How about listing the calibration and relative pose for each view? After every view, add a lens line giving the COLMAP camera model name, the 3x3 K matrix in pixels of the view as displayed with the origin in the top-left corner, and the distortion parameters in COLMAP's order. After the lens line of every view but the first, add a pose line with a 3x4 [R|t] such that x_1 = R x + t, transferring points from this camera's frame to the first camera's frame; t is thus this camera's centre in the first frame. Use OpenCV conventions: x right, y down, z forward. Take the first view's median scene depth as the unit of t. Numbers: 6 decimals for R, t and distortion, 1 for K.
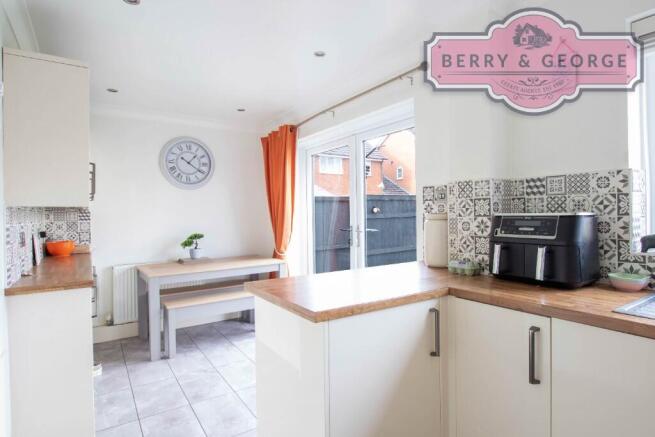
lens RADIAL K [[361.8, 0, 336.3], [0, 361.8, 215.5], [0, 0, 1]] dist [0.023355, -0.001774]
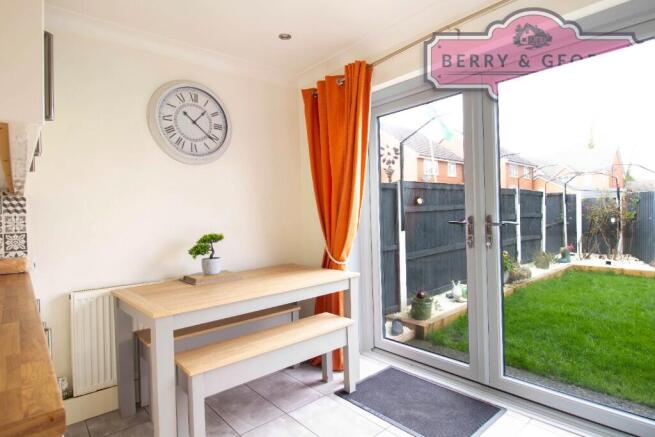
lens RADIAL K [[361.8, 0, 329.8], [0, 361.8, 215.8], [0, 0, 1]] dist [0.023355, -0.001774]
pose [[0.990843, -0.012457, 0.134444, -0.266342], [0.012754, 0.999918, -0.001346, 0.021961], [-0.134416, 0.003048, 0.990920, 0.352185]]
